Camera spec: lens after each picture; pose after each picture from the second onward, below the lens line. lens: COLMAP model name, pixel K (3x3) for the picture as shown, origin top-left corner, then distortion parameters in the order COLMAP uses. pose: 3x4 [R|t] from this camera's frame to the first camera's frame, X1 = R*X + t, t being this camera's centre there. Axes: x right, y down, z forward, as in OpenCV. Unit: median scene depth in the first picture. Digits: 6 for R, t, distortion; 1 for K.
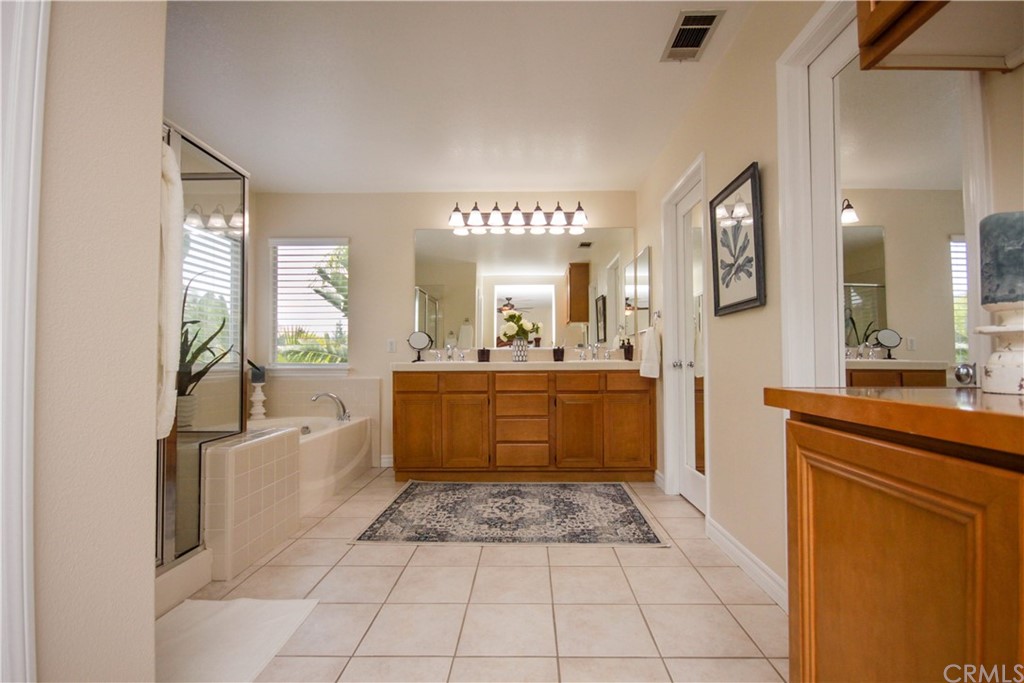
lens RADIAL K [[477.2, 0, 510.8], [0, 477.2, 342.6], [0, 0, 1]] dist [-0.001456, -0.004233]
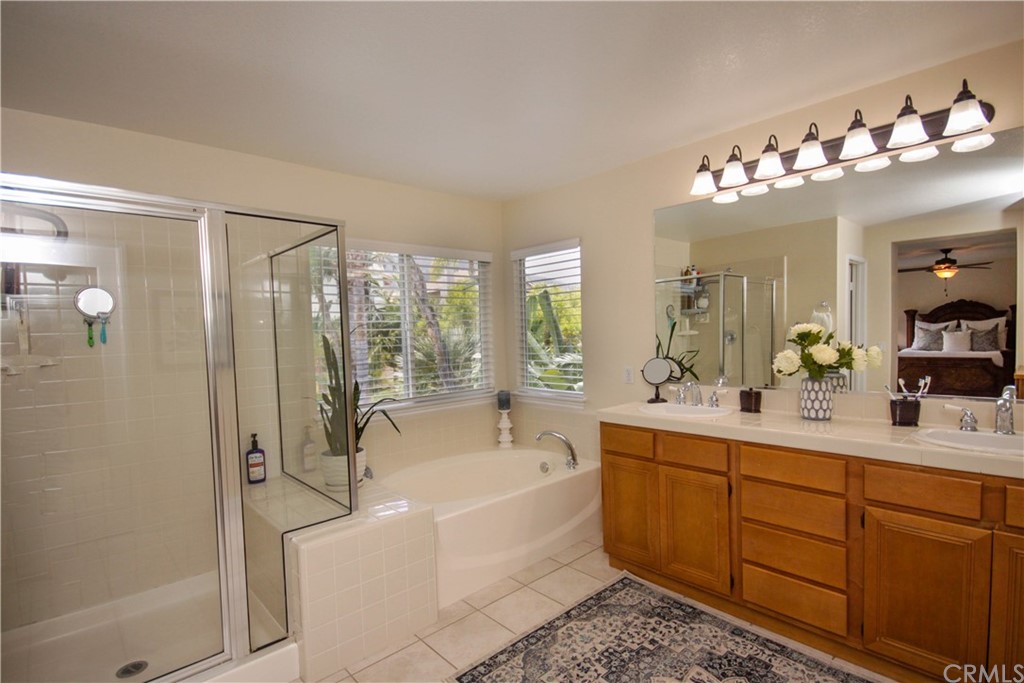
lens RADIAL K [[477.2, 0, 526.1], [0, 477.2, 357.0], [0, 0, 1]] dist [-0.001456, -0.004233]
pose [[0.703666, 0.020299, -0.710241, 0.193346], [0.050780, 0.995599, 0.078764, -0.101499], [0.708714, -0.091490, 0.699538, 0.411926]]
